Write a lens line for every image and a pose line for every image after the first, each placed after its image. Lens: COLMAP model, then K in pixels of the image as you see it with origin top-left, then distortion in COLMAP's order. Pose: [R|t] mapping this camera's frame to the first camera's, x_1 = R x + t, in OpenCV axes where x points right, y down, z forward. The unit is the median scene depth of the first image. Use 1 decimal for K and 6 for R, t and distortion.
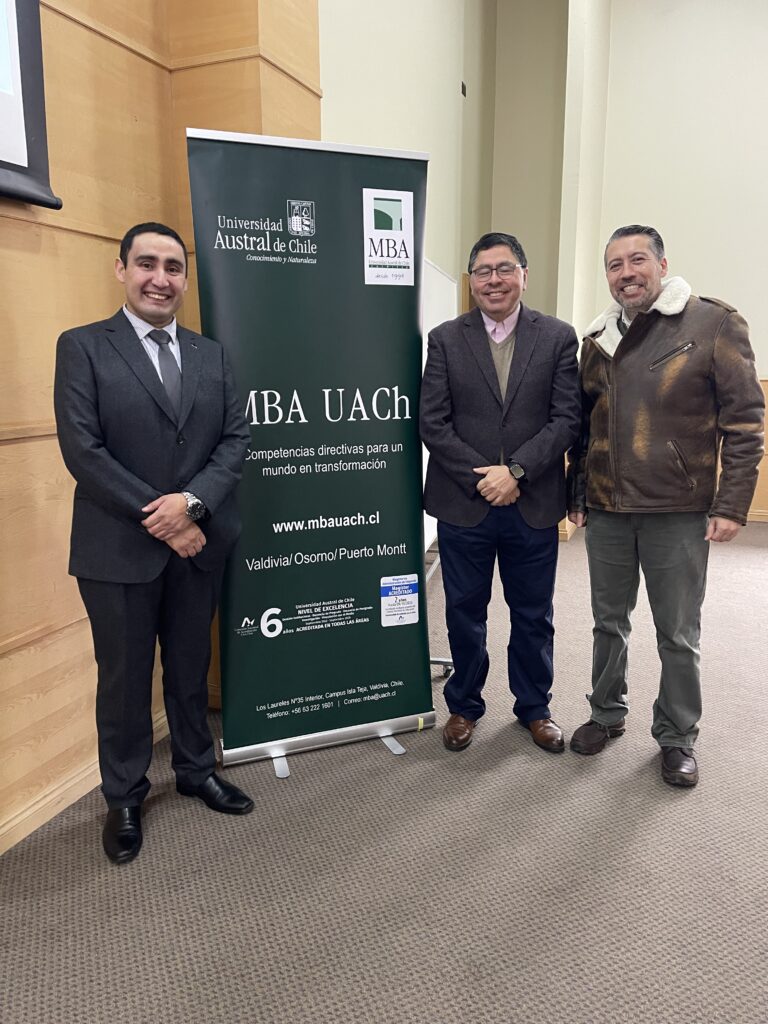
lens RADIAL K [[753.2, 0, 369.8], [0, 753.2, 513.0], [0, 0, 1]] dist [0.101459, -0.144195]
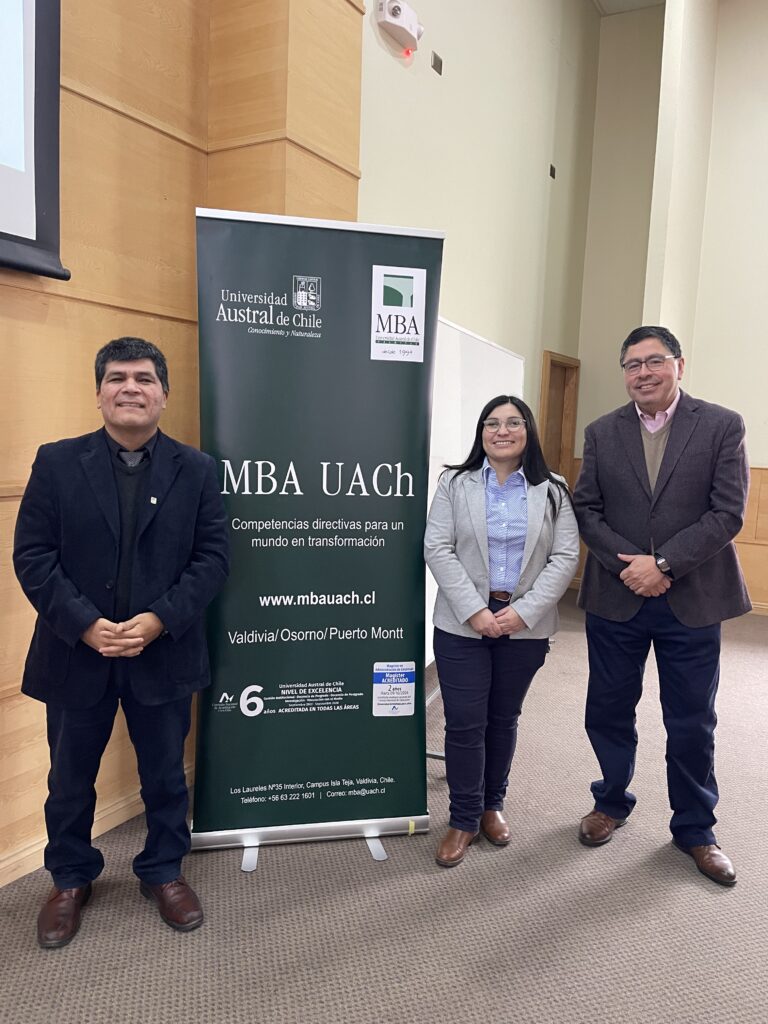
lens RADIAL K [[745.9, 0, 377.8], [0, 745.9, 506.7], [0, 0, 1]] dist [0.103243, -0.142055]
pose [[0.987385, 0.058802, -0.147011, 0.156042], [-0.071966, 0.993702, -0.085888, -0.029055], [0.141035, 0.095384, 0.985399, 0.064980]]
